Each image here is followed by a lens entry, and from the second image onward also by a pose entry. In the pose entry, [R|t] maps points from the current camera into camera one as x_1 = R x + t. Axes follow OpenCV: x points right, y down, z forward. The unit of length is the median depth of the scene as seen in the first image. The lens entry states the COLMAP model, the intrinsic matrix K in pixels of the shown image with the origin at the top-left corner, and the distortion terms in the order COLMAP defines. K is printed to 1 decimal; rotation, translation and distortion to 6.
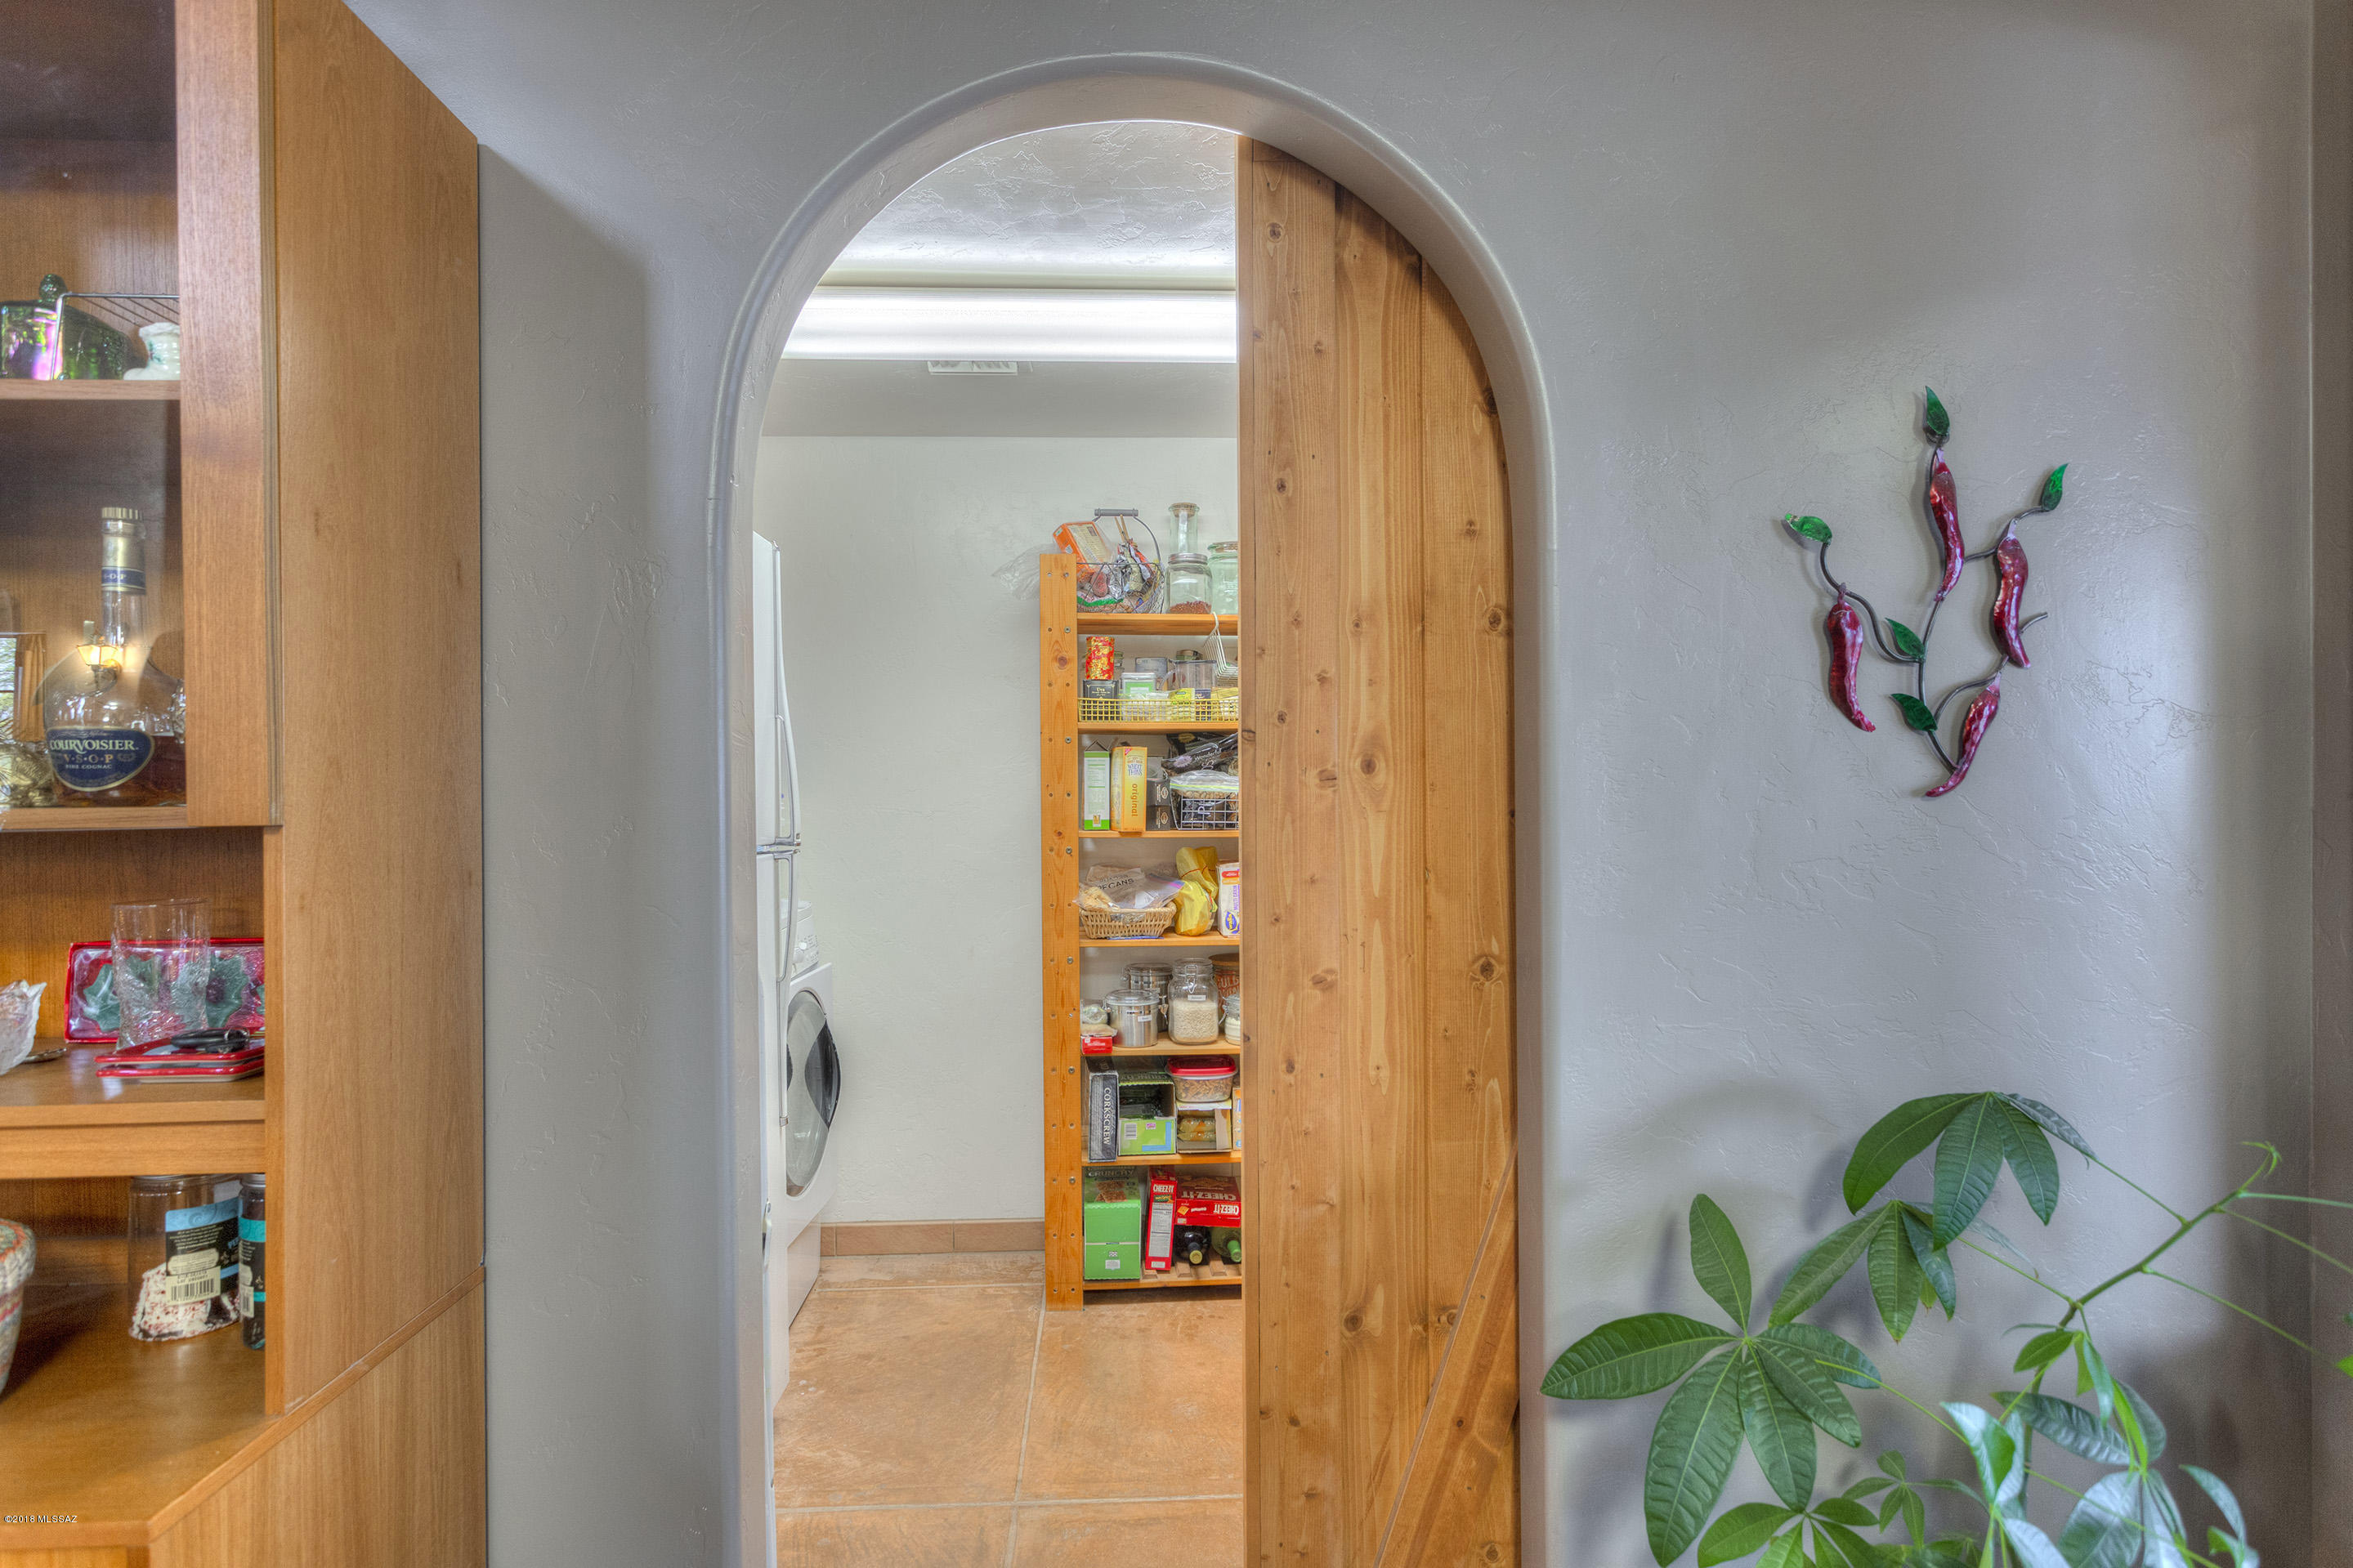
lens RADIAL K [[1352.2, 0, 1179.5], [0, 1352.2, 784.6], [0, 0, 1]] dist [0.002951, -0.000012]
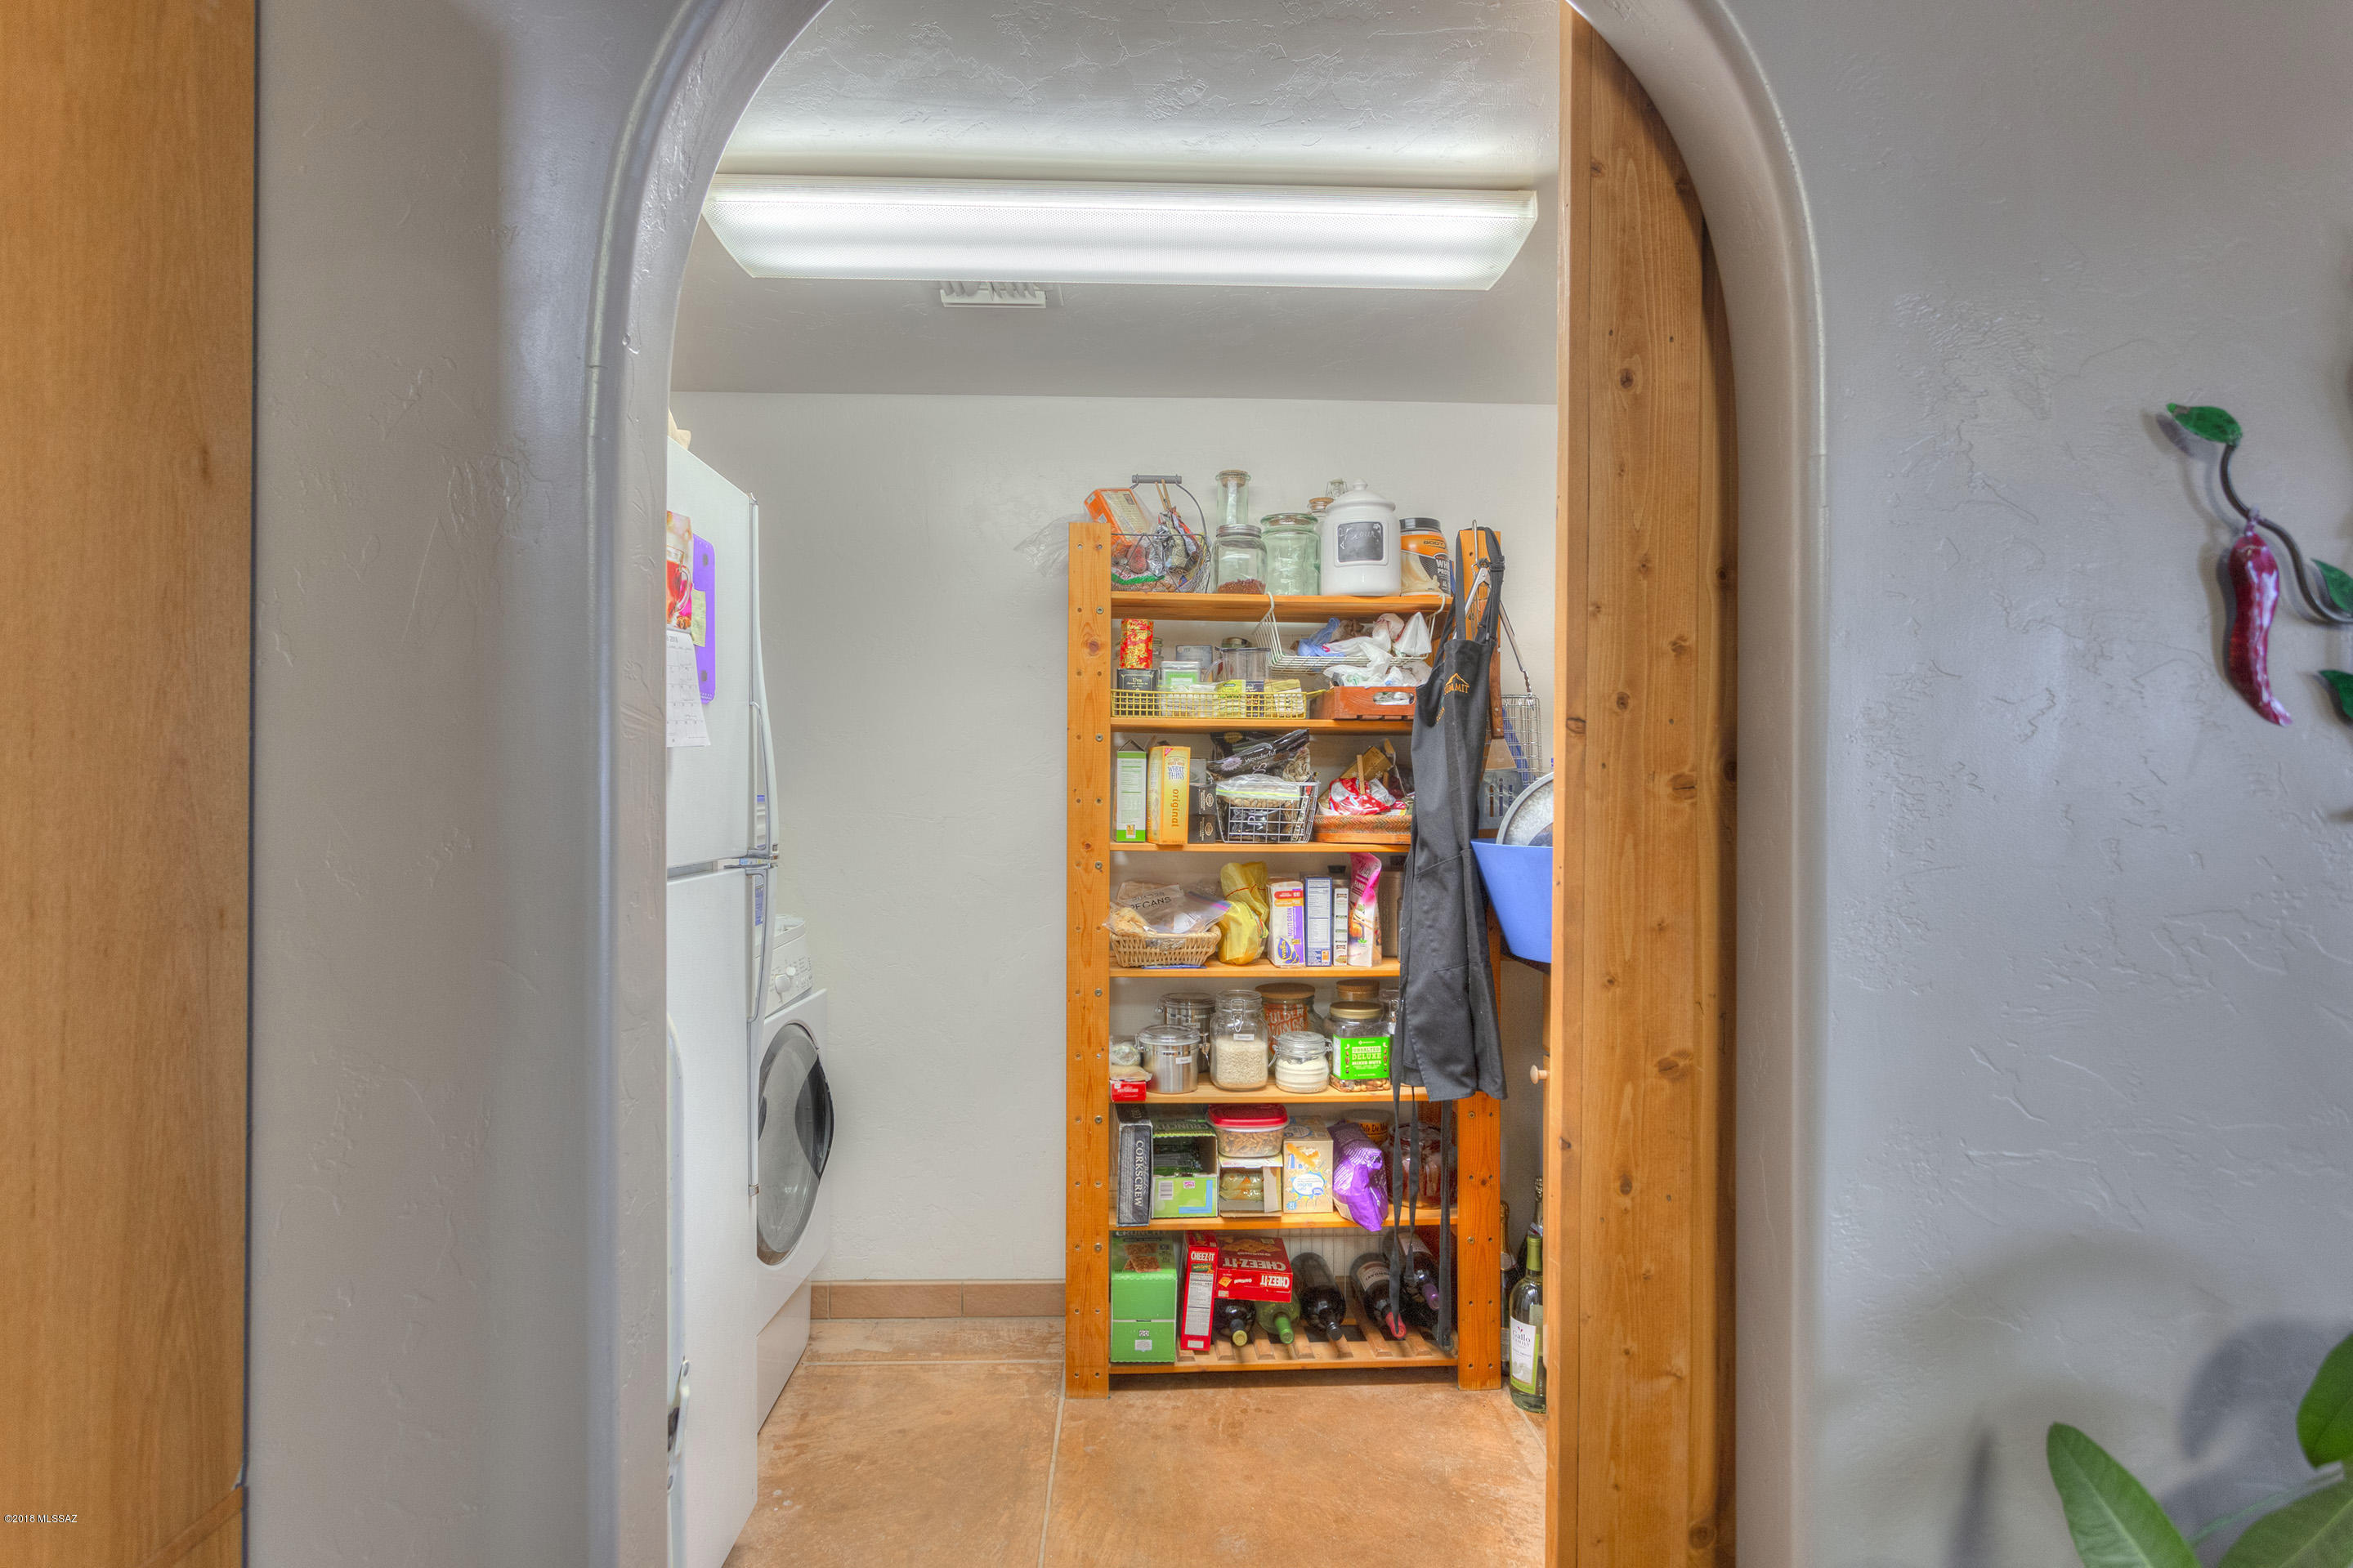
lens RADIAL K [[1205.5, 0, 1174.0], [0, 1205.5, 783.6], [0, 0, 1]] dist [-0.002245, -0.000015]
pose [[0.999854, 0.011666, -0.012486, -0.024308], [-0.011729, 0.999919, -0.004980, -0.000230], [0.012427, 0.005126, 0.999910, 0.227425]]
